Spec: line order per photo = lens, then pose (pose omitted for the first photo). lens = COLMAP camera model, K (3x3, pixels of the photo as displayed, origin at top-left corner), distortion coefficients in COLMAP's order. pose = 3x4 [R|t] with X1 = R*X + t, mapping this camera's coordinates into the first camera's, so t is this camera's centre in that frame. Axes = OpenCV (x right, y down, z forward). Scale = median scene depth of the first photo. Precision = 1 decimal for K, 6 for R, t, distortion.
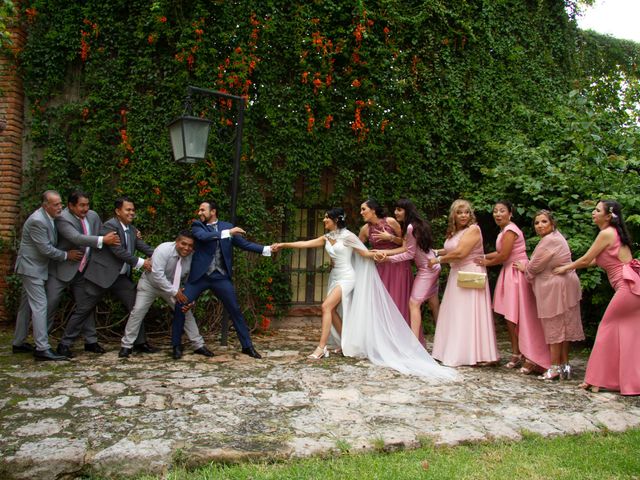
lens RADIAL K [[559.8, 0, 318.9], [0, 559.8, 244.8], [0, 0, 1]] dist [-0.164300, 0.105111]
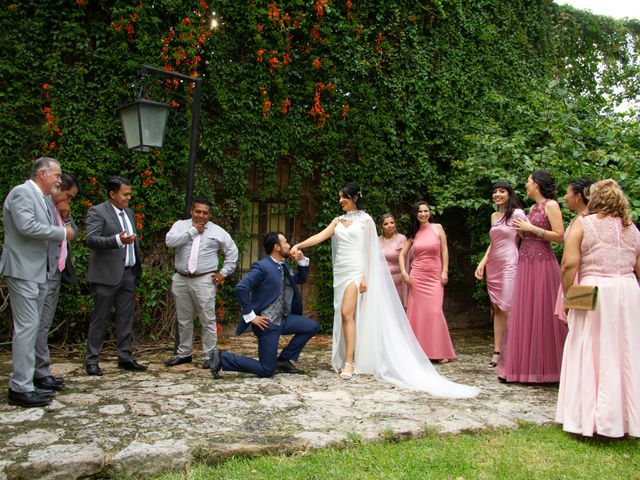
lens RADIAL K [[687.4, 0, 324.7], [0, 687.4, 241.4], [0, 0, 1]] dist [-0.029025, 0.000000]
pose [[0.989571, -0.000903, 0.144045, -0.082932], [0.001079, 0.999999, -0.001145, -0.000293], [-0.144044, 0.001288, 0.989570, -0.115528]]
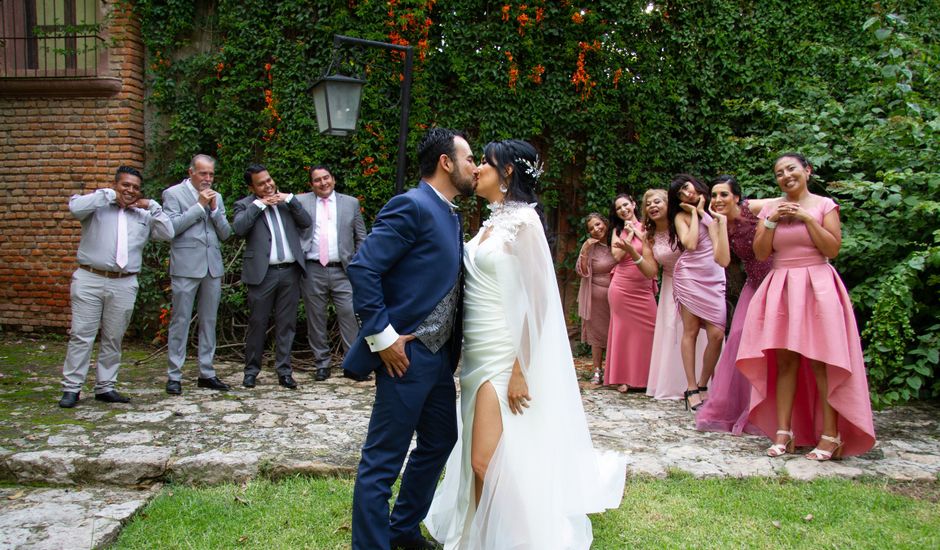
lens RADIAL K [[846.2, 0, 463.4], [0, 846.2, 309.2], [0, 0, 1]] dist [-0.077921, 0.110055]
pose [[0.983830, 0.022311, -0.177707, 0.127418], [-0.008882, 0.997068, 0.076007, 0.004033], [0.178882, -0.073200, 0.981144, -0.129535]]
